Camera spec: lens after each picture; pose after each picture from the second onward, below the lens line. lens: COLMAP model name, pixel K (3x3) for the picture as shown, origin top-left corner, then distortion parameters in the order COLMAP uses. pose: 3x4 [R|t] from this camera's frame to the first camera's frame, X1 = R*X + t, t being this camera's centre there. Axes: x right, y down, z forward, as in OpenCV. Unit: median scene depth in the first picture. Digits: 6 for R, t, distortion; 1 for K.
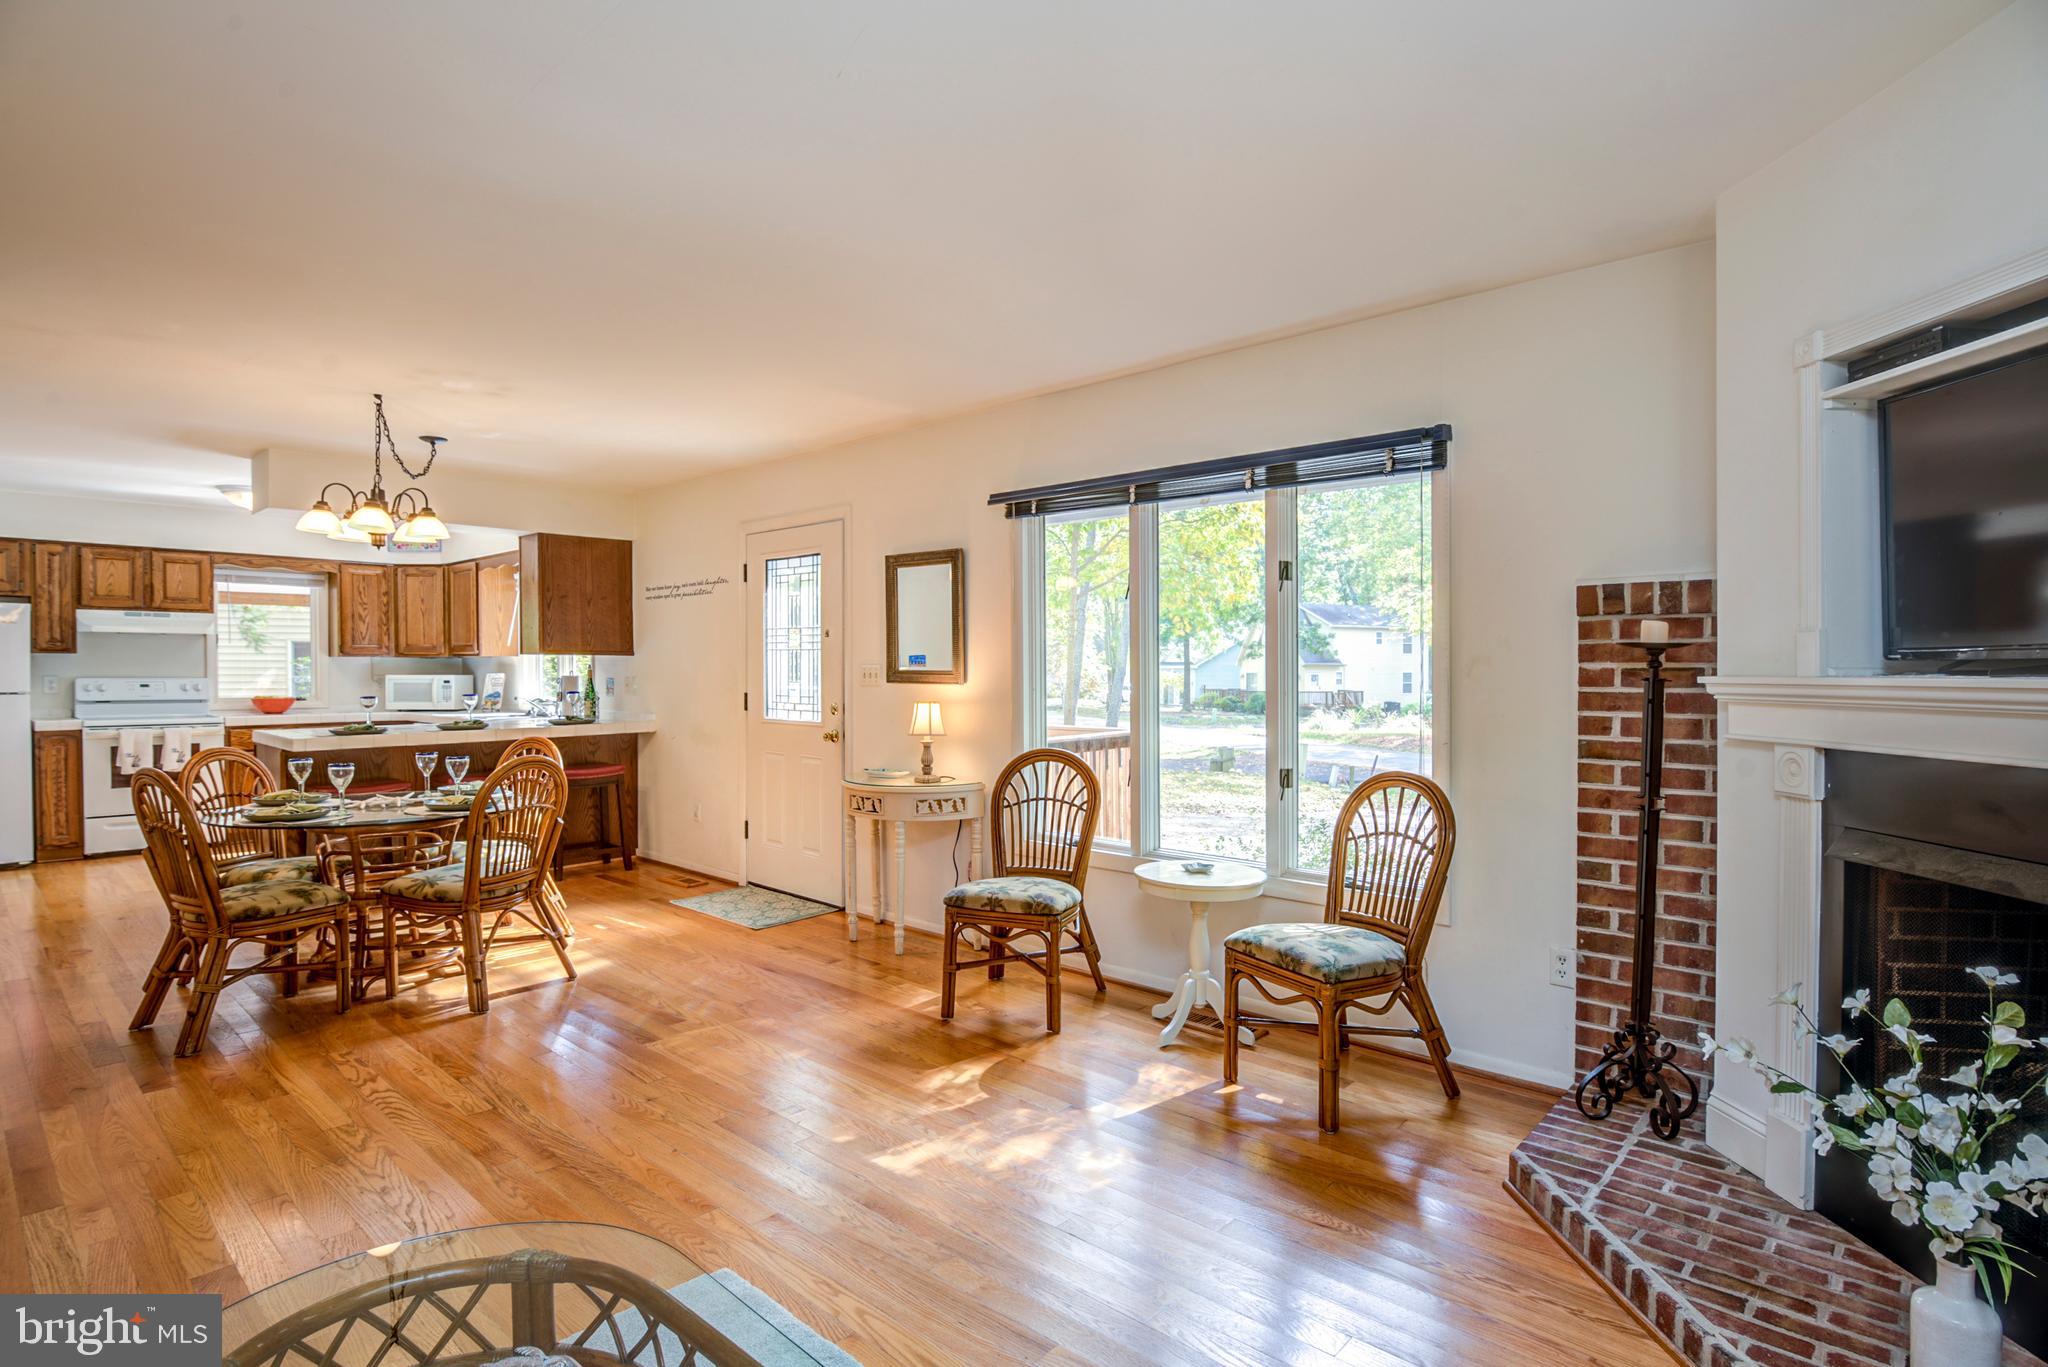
lens RADIAL K [[1026.5, 0, 1024.0], [0, 1026.5, 683.5], [0, 0, 1]] dist [-0.012257, -0.006785]
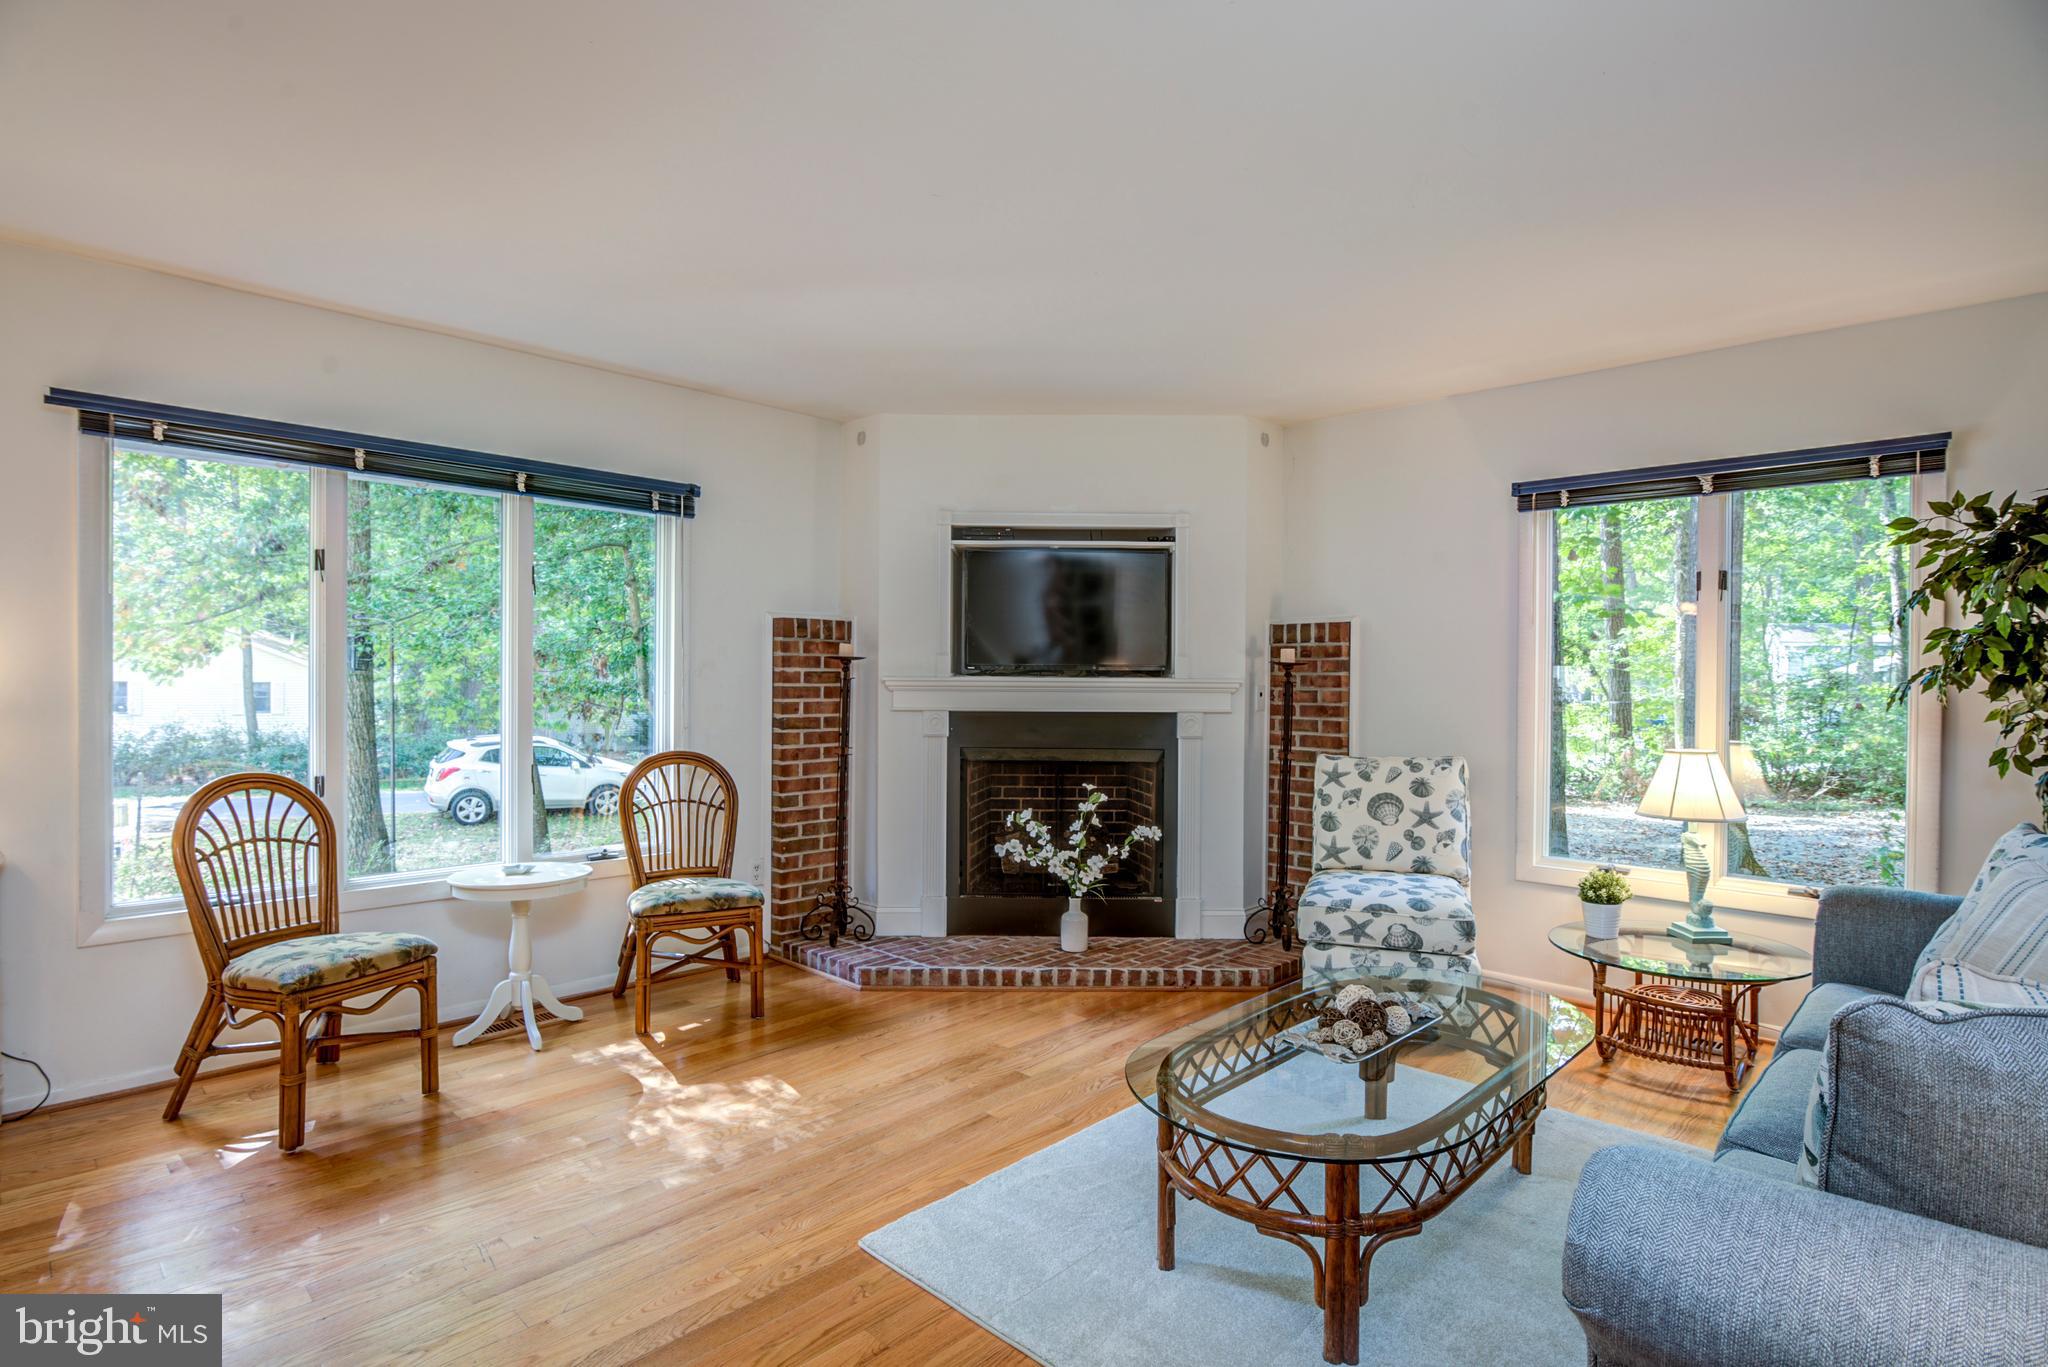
lens RADIAL K [[1026.5, 0, 1024.0], [0, 1026.5, 683.5], [0, 0, 1]] dist [-0.012257, -0.006785]
pose [[0.020534, -0.004364, 0.999780, -1.016847], [0.008038, 0.999959, 0.004200, 0.000183], [-0.999757, 0.007950, 0.020568, 0.620427]]
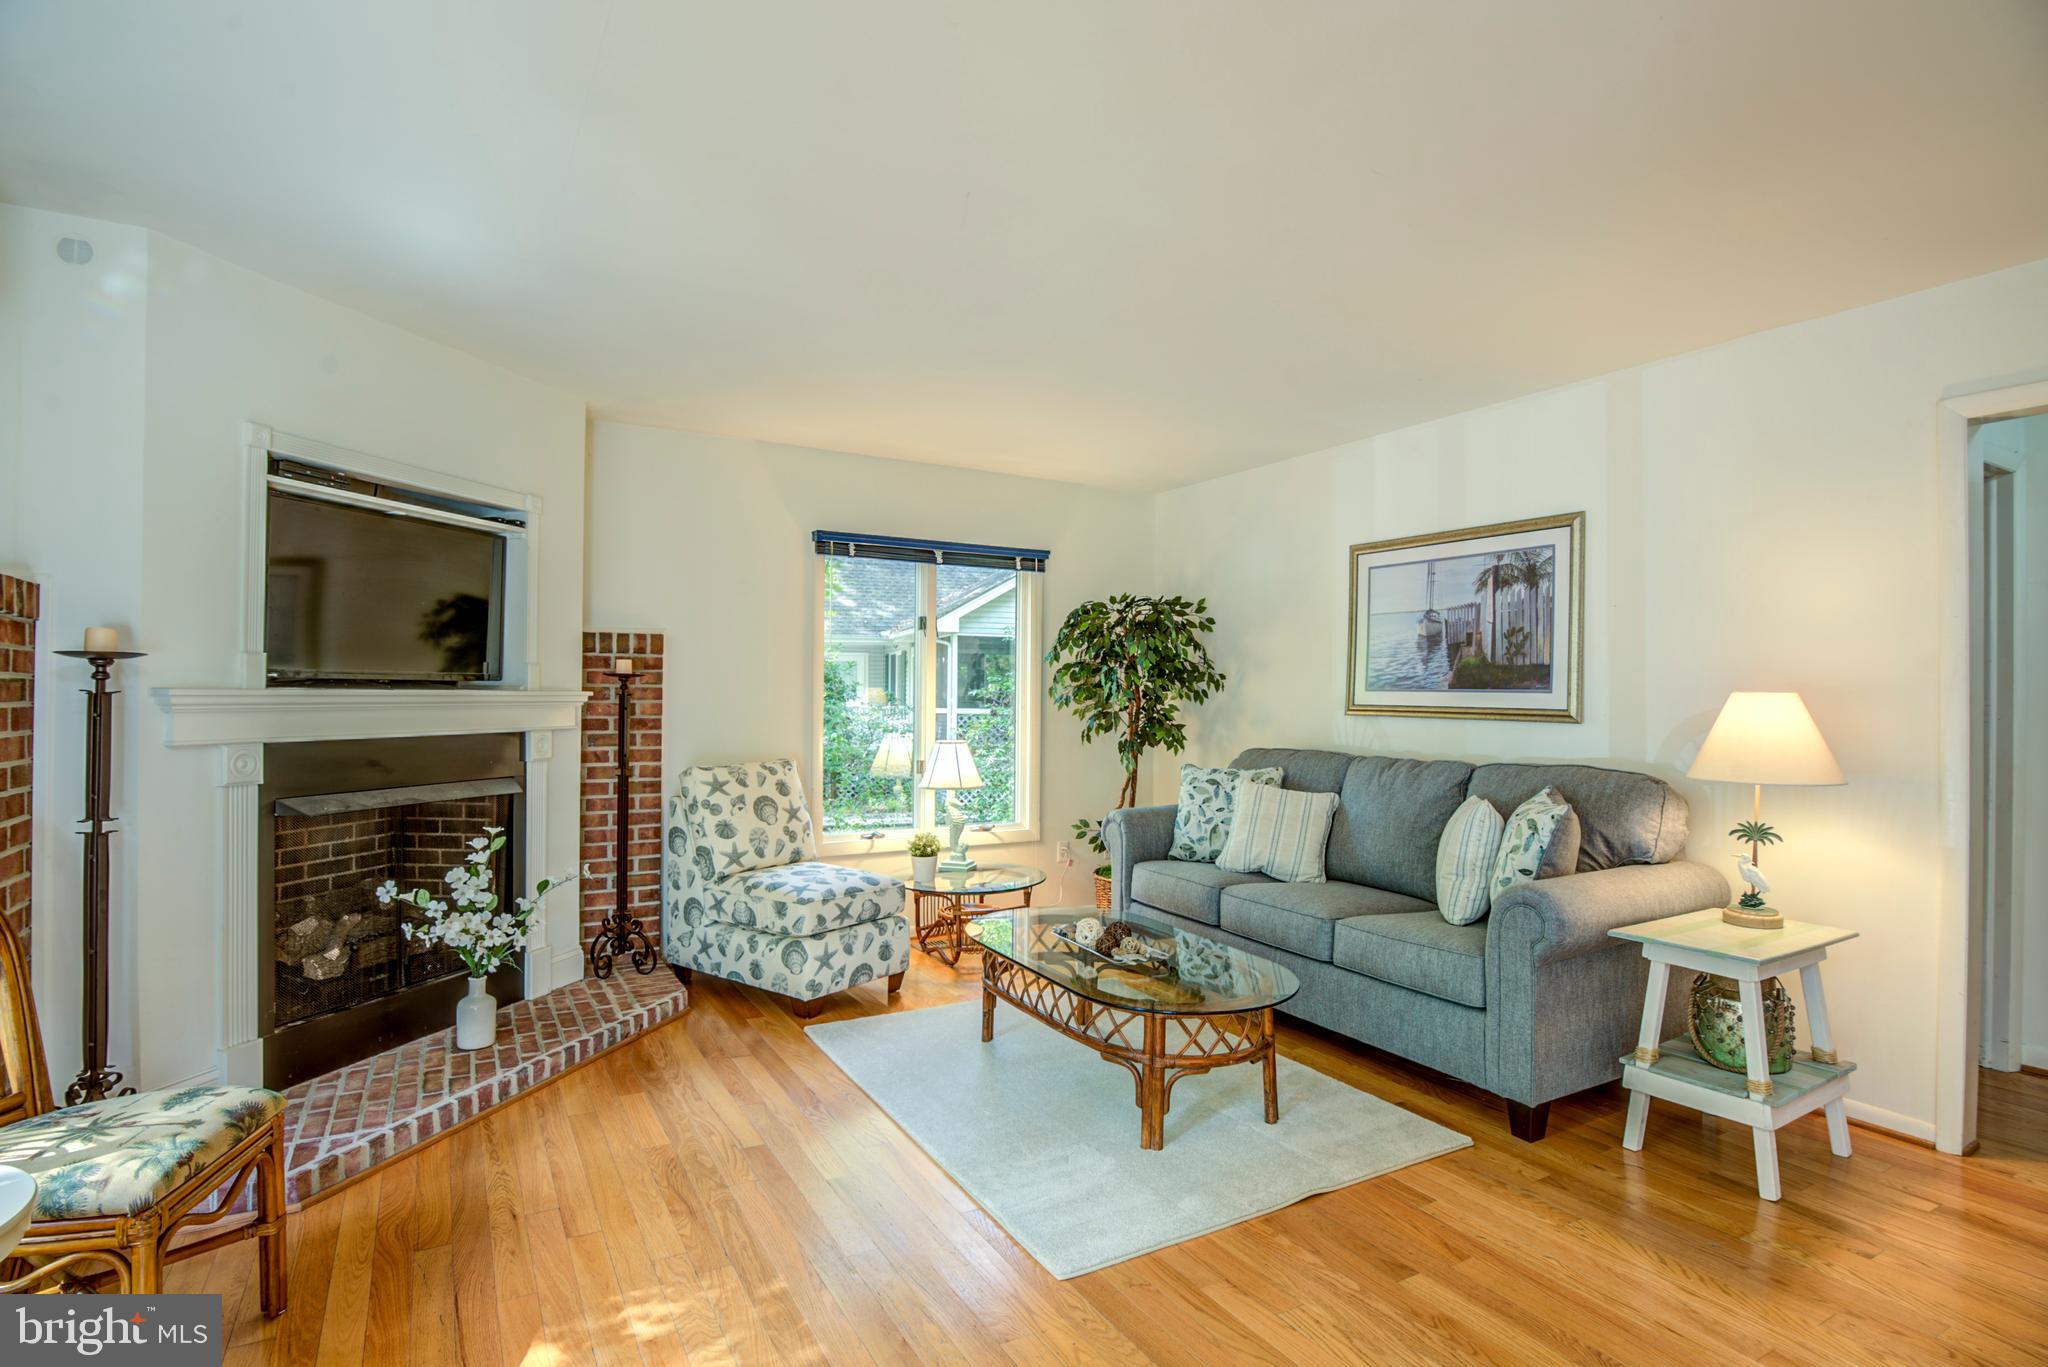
lens RADIAL K [[1026.5, 0, 1024.0], [0, 1026.5, 683.5], [0, 0, 1]] dist [-0.012257, -0.006785]
pose [[-0.955483, -0.001704, 0.295042, -0.420504], [-0.001130, 0.999997, 0.002114, -0.012125], [-0.295045, 0.001686, -0.955482, 1.520227]]
